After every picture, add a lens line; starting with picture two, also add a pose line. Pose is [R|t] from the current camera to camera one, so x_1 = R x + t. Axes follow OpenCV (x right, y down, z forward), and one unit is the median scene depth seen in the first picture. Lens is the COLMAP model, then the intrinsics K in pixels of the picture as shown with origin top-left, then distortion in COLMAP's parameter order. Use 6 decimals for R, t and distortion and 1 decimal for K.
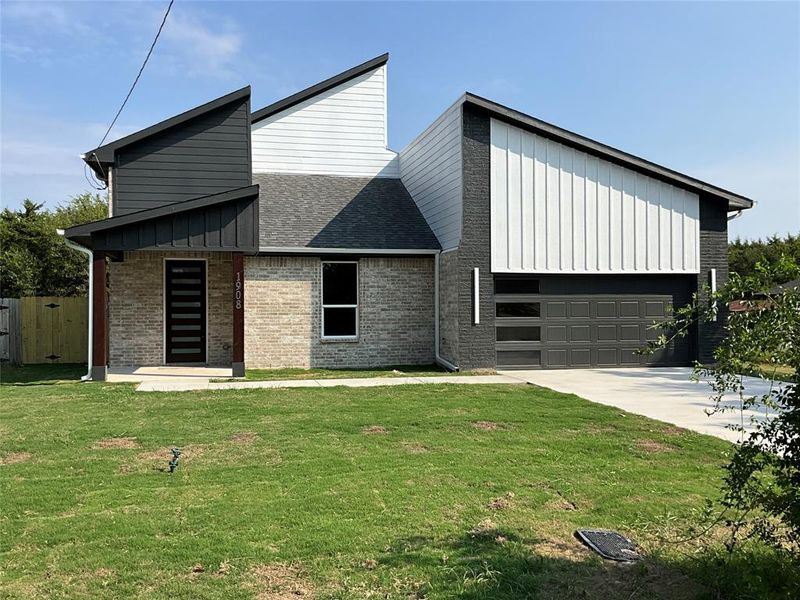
lens RADIAL K [[767.0, 0, 400.5], [0, 767.0, 301.9], [0, 0, 1]] dist [0.002664, 0.000000]
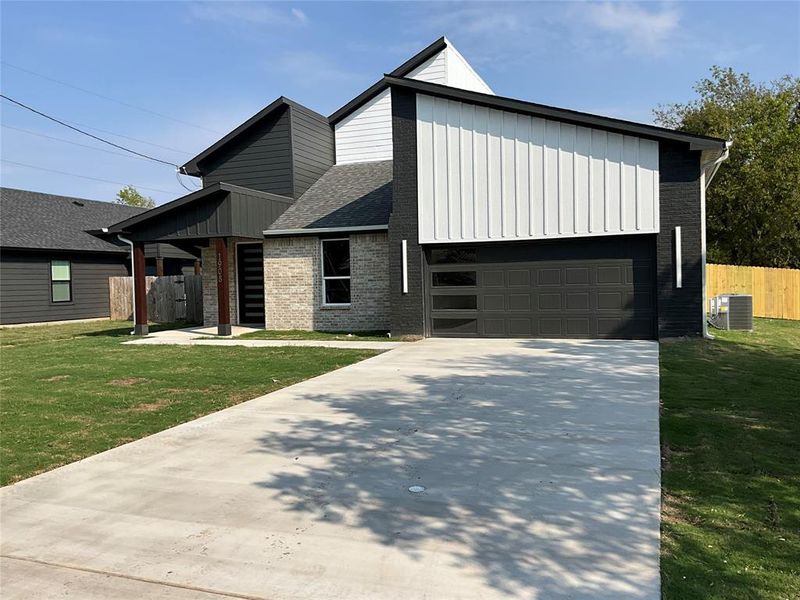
lens RADIAL K [[674.4, 0, 400.7], [0, 674.4, 304.1], [0, 0, 1]] dist [0.011823, -0.018300]
pose [[0.840884, 0.004154, -0.541199, 0.566436], [0.025998, 0.998506, 0.048058, -0.001123], [0.540590, -0.054481, 0.839520, 0.200431]]
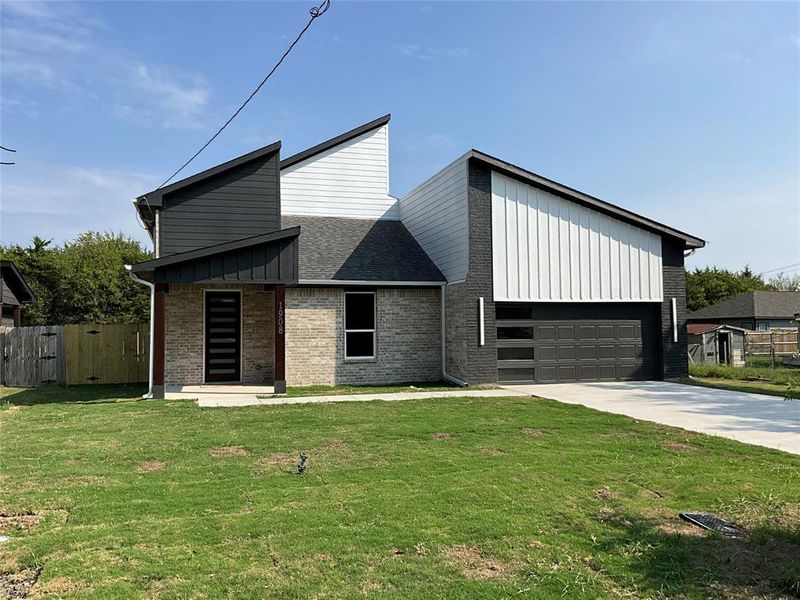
lens RADIAL K [[674.4, 0, 397.4], [0, 674.4, 293.3], [0, 0, 1]] dist [0.011823, -0.018300]
pose [[0.997819, -0.001880, 0.065990, -0.091945], [0.005170, 0.998750, -0.049724, -0.000179], [-0.065814, 0.049956, 0.996581, -0.017583]]
